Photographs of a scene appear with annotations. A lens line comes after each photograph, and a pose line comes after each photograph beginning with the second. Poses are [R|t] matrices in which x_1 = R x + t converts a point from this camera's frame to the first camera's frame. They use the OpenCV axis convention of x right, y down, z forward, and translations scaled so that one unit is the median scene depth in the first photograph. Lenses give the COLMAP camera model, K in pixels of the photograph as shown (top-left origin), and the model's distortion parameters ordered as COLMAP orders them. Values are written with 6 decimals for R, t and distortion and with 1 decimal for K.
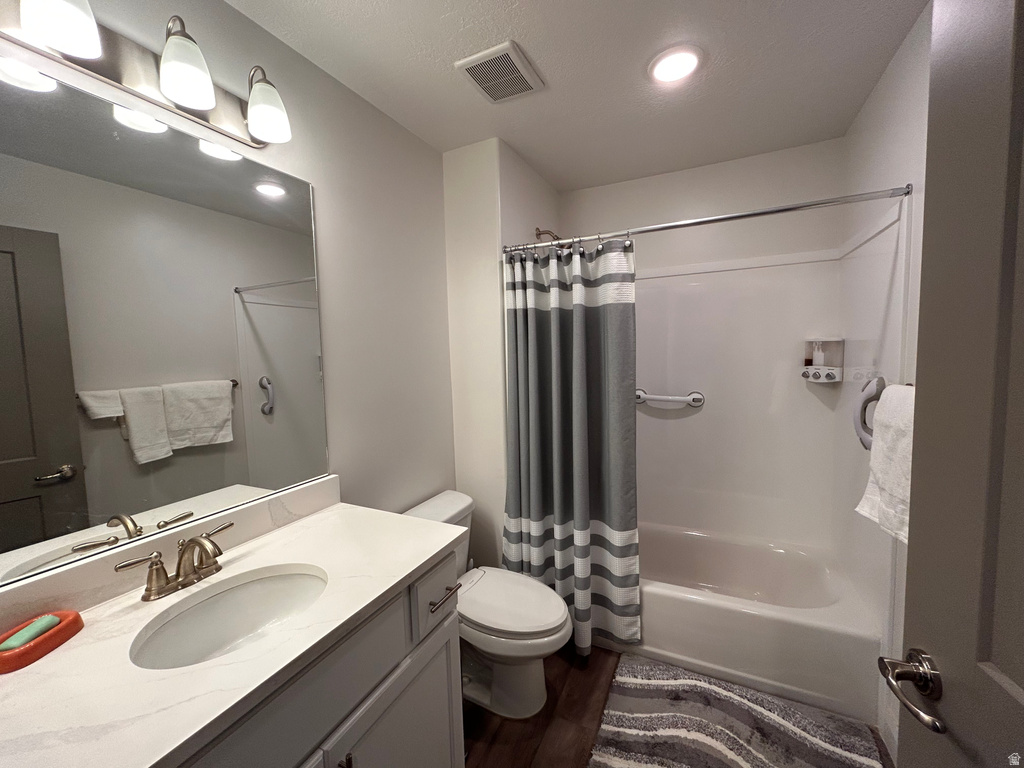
lens RADIAL K [[408.9, 0, 509.8], [0, 408.9, 382.4], [0, 0, 1]] dist [-0.002259, -0.000818]
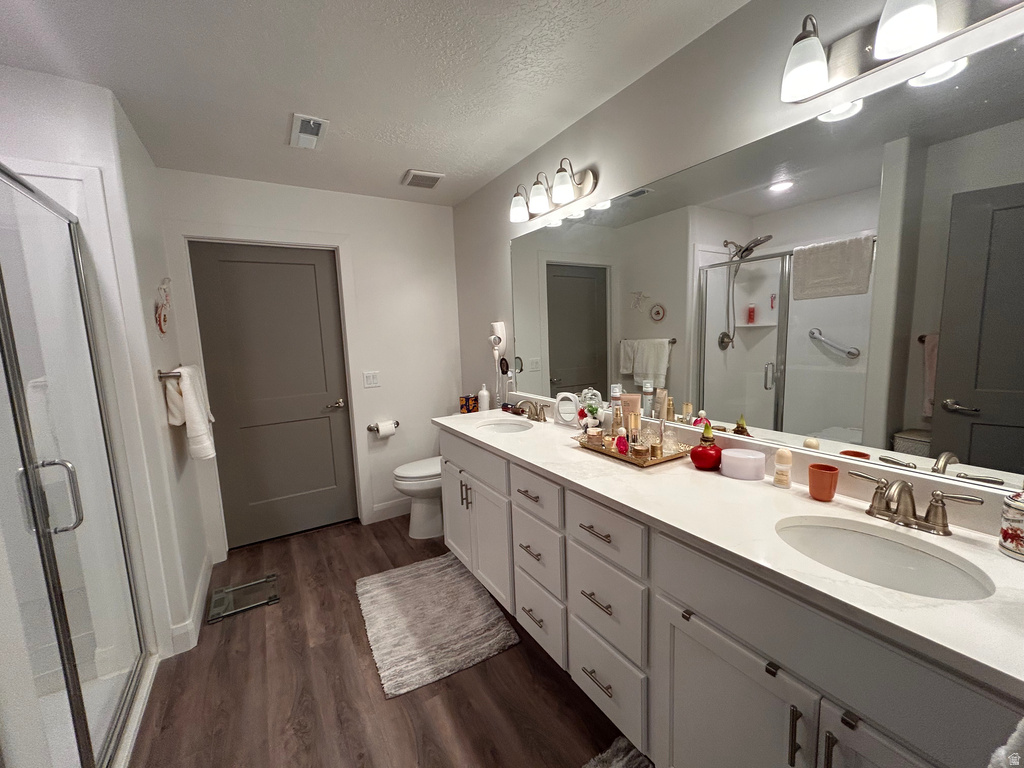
lens RADIAL K [[408.9, 0, 509.8], [0, 408.9, 382.4], [0, 0, 1]] dist [-0.002259, -0.000818]
pose [[-0.527702, 0.160775, -0.834075, 0.599311], [-0.002993, 0.981566, 0.191099, -0.071302], [0.849424, 0.103340, -0.517493, 0.643190]]
